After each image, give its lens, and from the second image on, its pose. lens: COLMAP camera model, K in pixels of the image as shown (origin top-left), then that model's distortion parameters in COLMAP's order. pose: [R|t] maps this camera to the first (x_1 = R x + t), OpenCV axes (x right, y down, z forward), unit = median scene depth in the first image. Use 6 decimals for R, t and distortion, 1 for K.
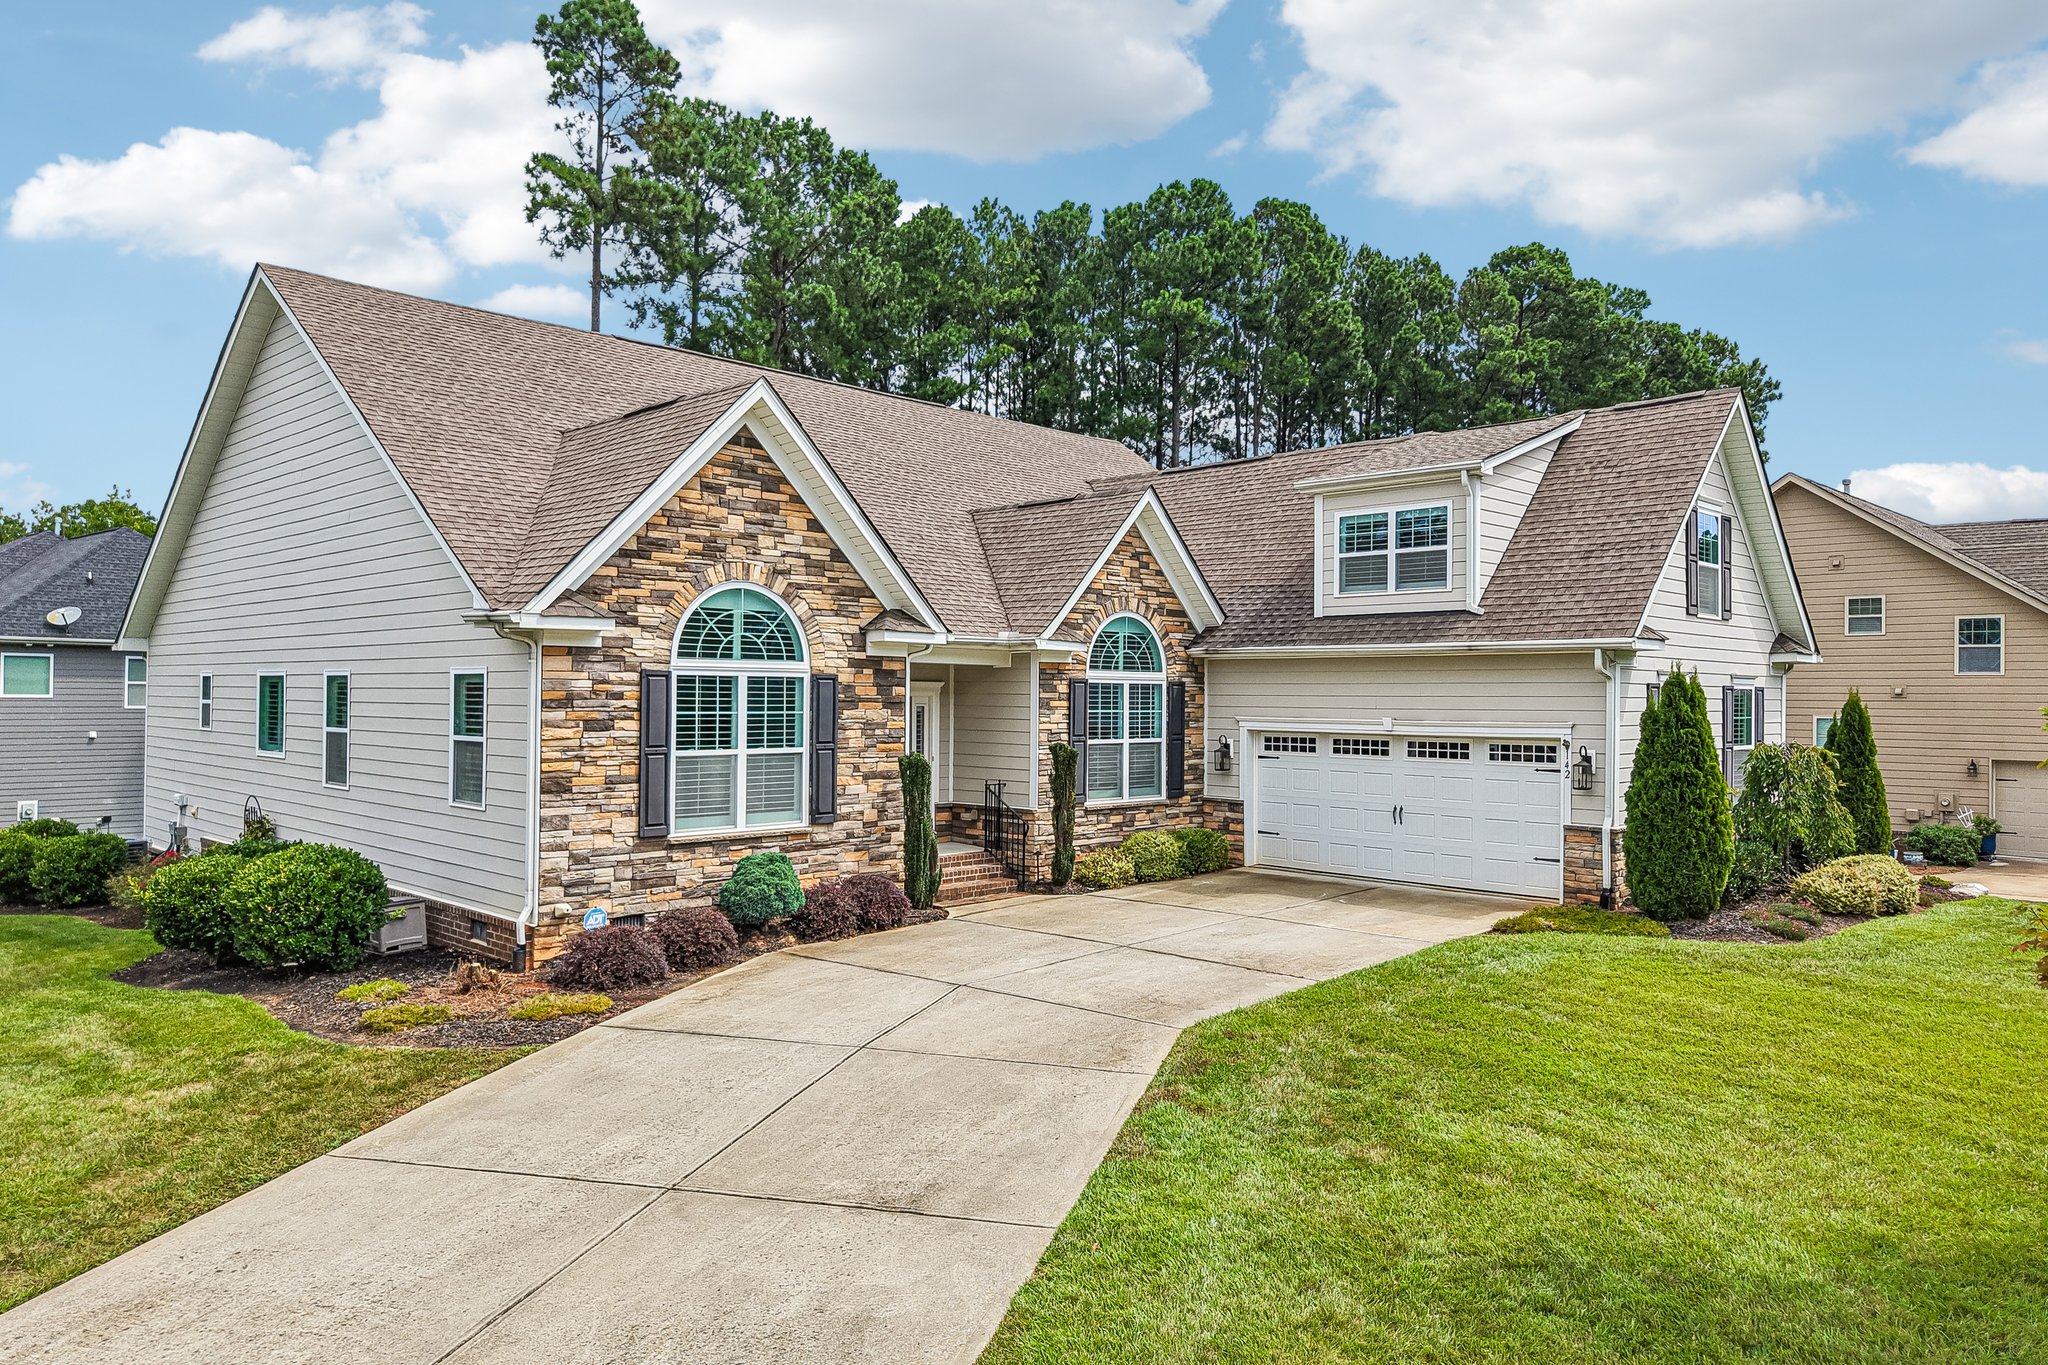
lens RADIAL K [[1417.3, 0, 1024.0], [0, 1417.3, 682.5], [0, 0, 1]] dist [0.008455, -0.007208]
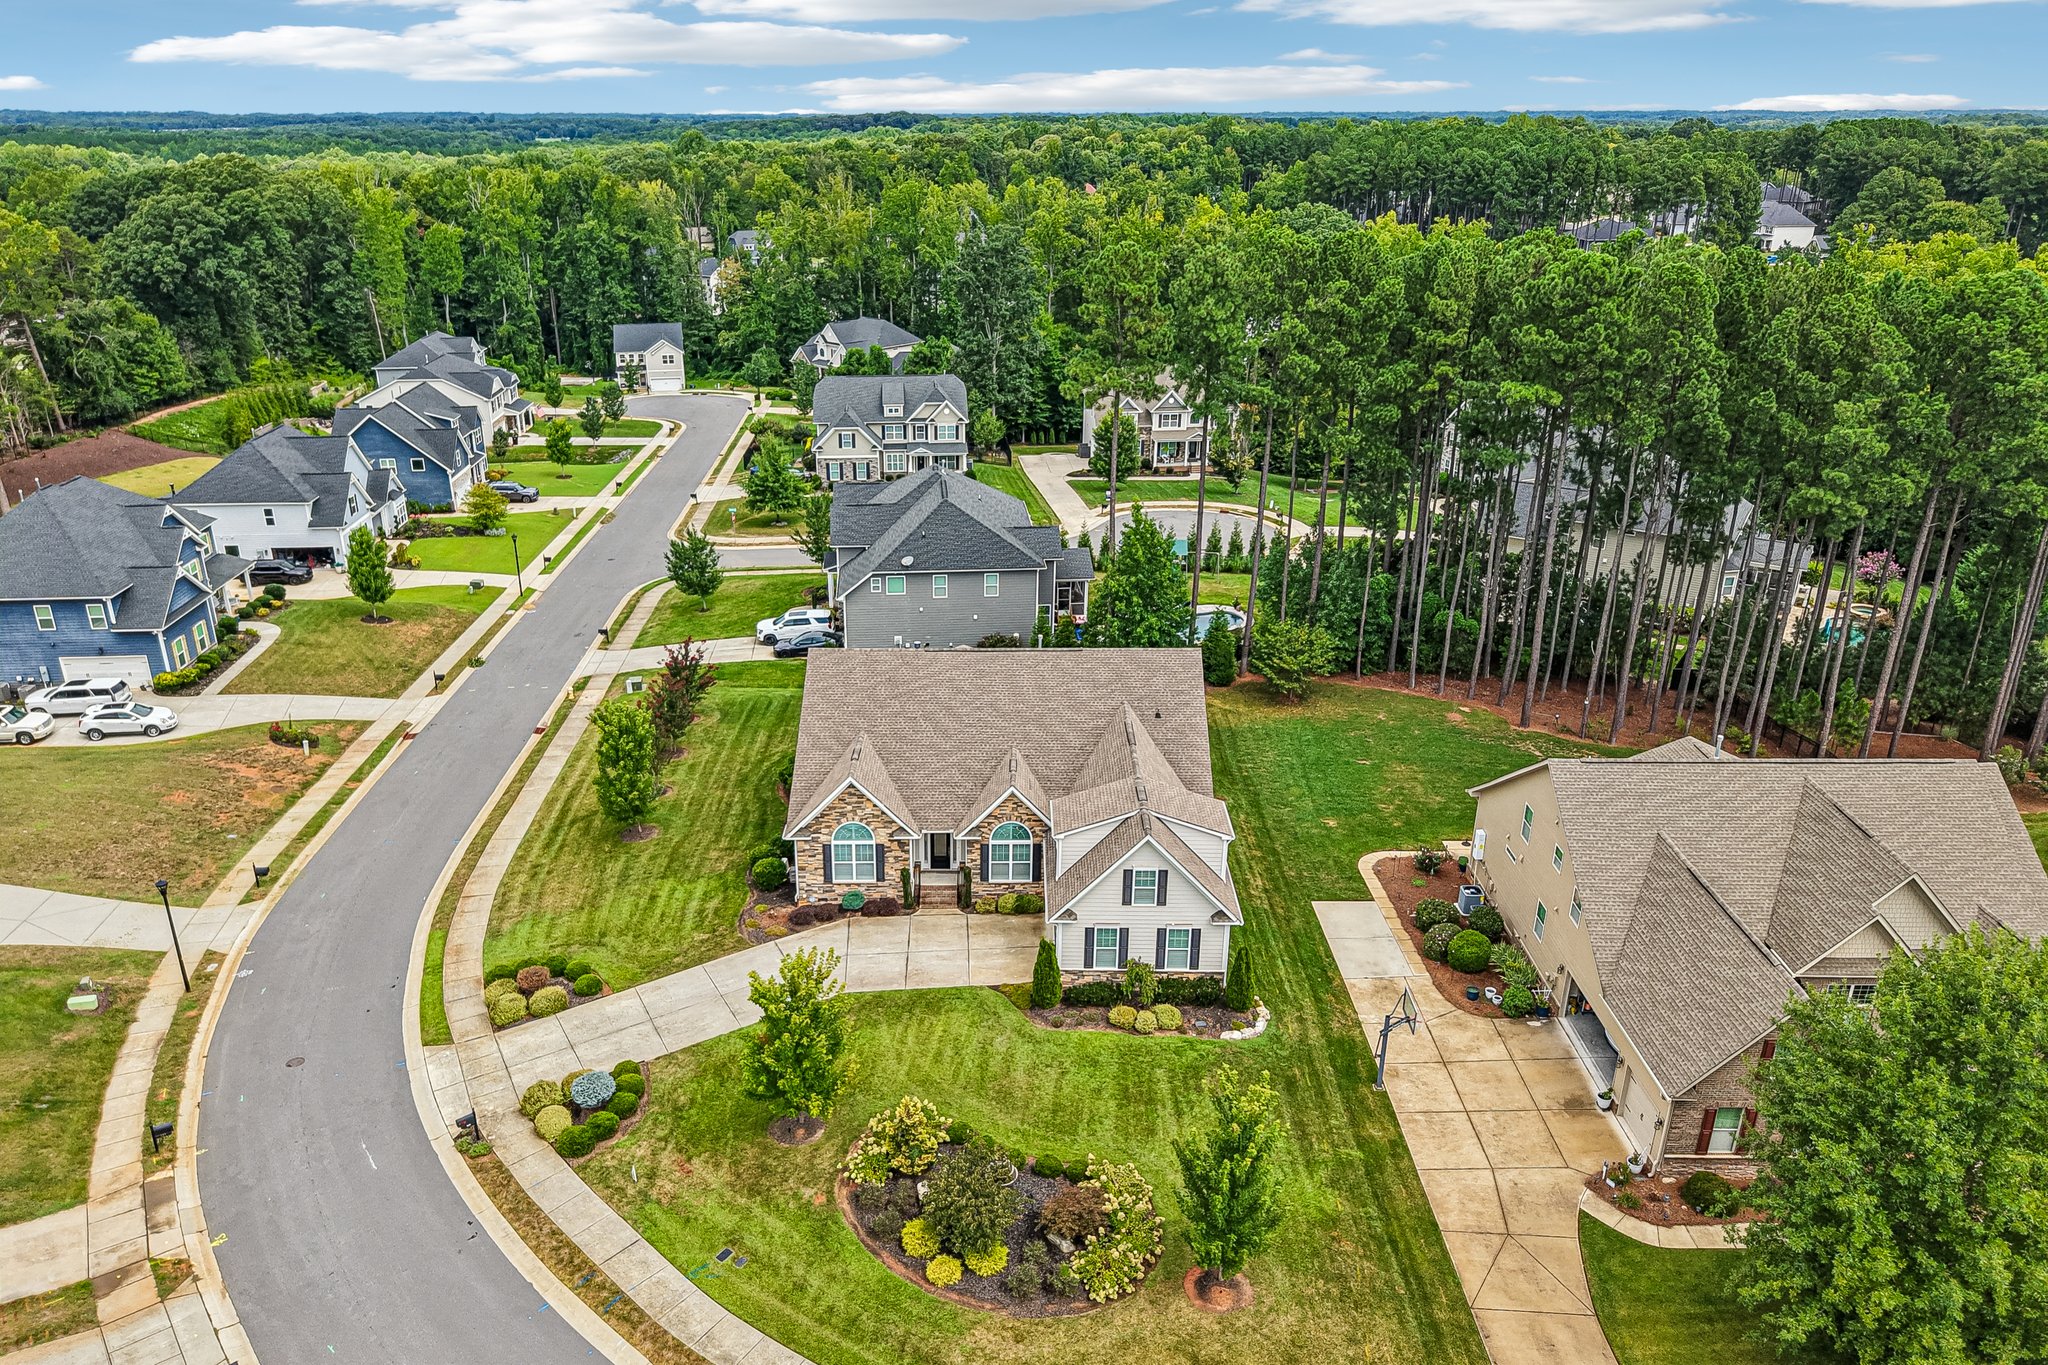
lens RADIAL K [[1397.2, 0, 1024.0], [0, 1397.2, 682.5], [0, 0, 1]] dist [0.075125, -0.096081]
pose [[0.703210, 0.258779, -0.662216, 2.384795], [-0.000303, 0.931518, 0.363694, -1.696491], [0.710982, -0.255553, 0.655131, -0.956335]]
